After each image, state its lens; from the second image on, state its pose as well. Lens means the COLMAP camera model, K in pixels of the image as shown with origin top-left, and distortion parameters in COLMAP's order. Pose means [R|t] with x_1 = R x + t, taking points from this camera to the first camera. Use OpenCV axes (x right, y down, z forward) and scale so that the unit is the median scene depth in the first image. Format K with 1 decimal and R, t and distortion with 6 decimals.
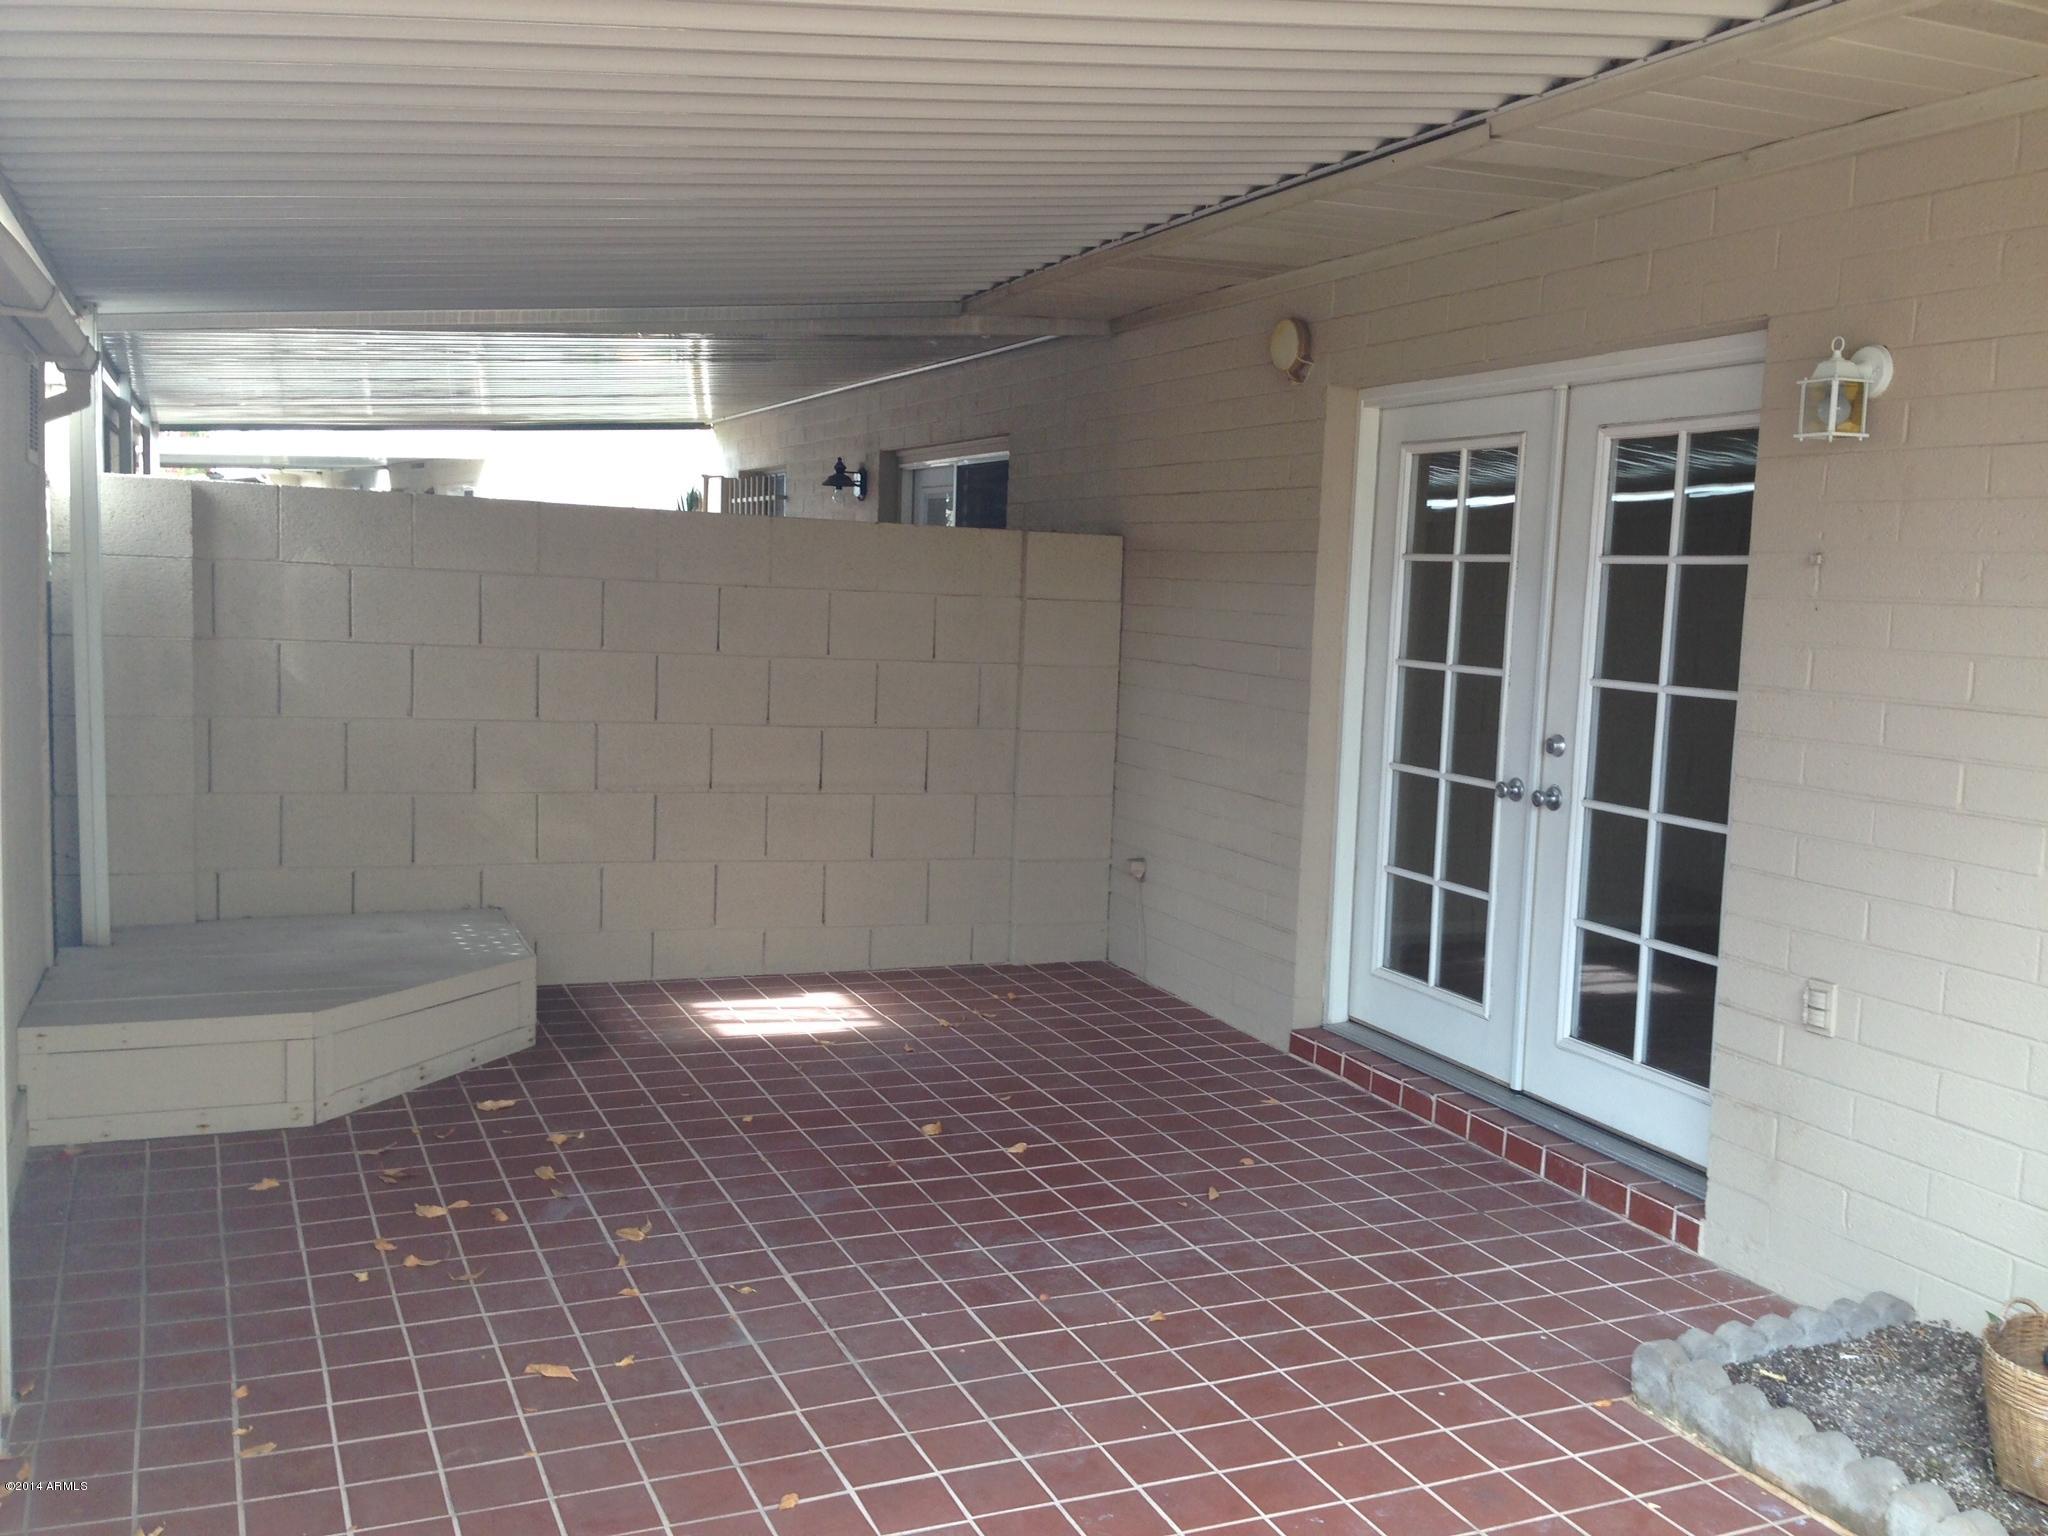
lens RADIAL K [[1888.6, 0, 1031.4], [0, 1888.6, 772.5], [0, 0, 1]] dist [0.048123, -0.007691]
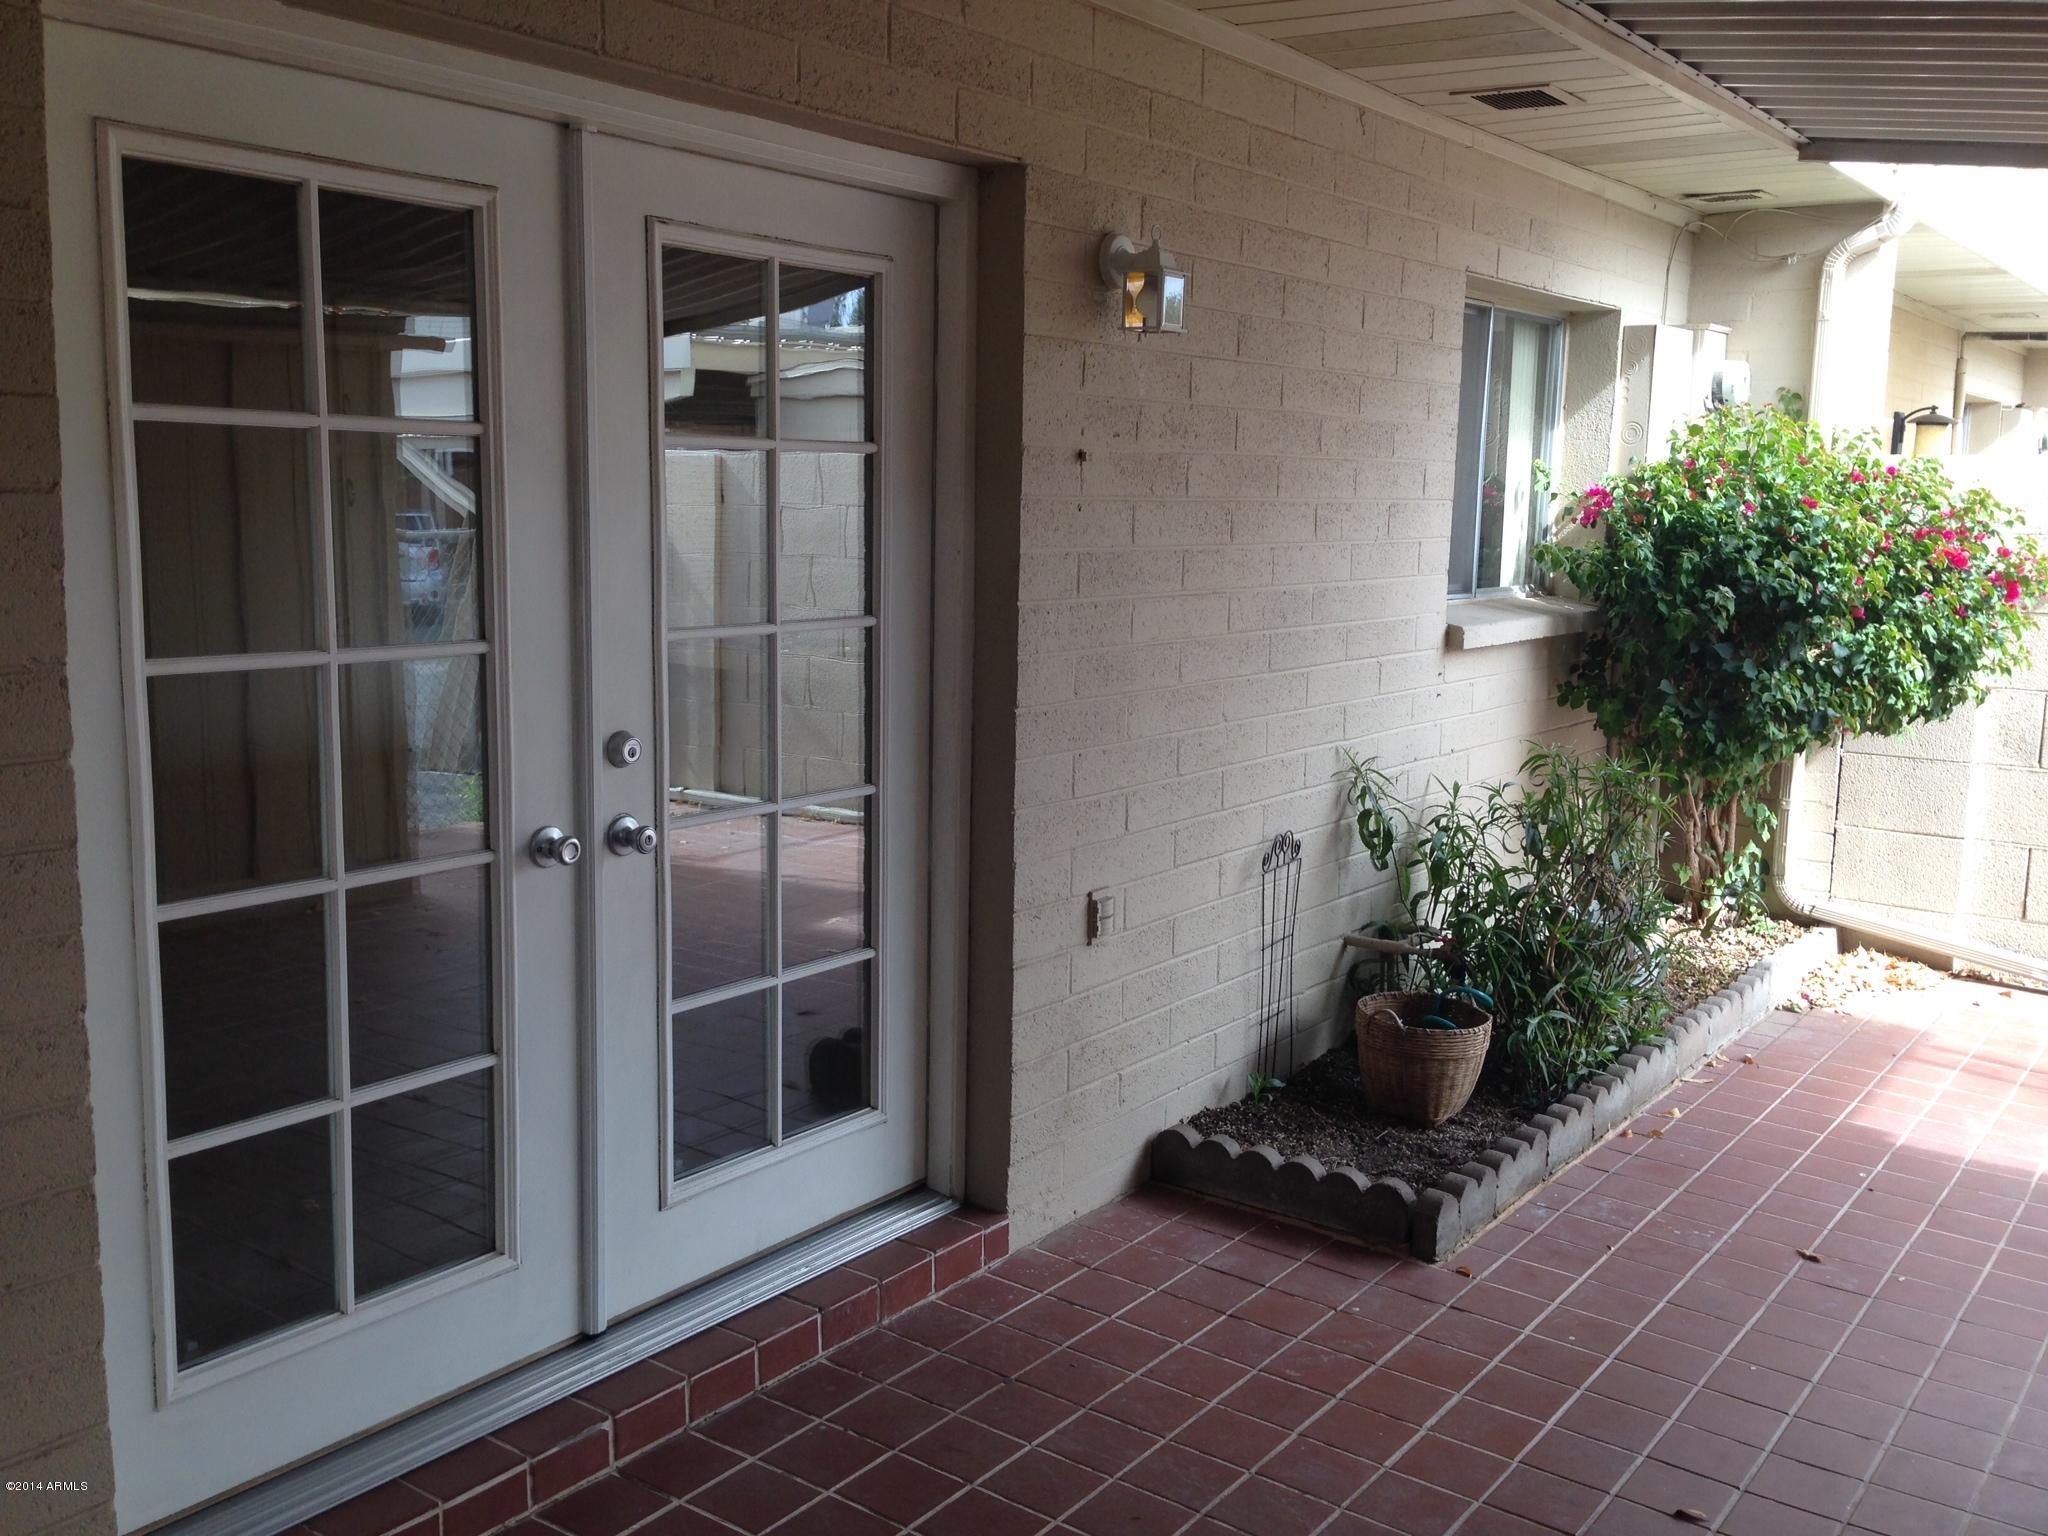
lens RADIAL K [[1891.5, 0, 1023.8], [0, 1891.5, 787.8], [0, 0, 1]] dist [0.126859, -0.235071]
pose [[-0.512791, -0.178433, 0.839766, -0.293376], [0.053052, 0.969708, 0.238438, -0.137204], [-0.856873, 0.166820, -0.487791, 1.163106]]
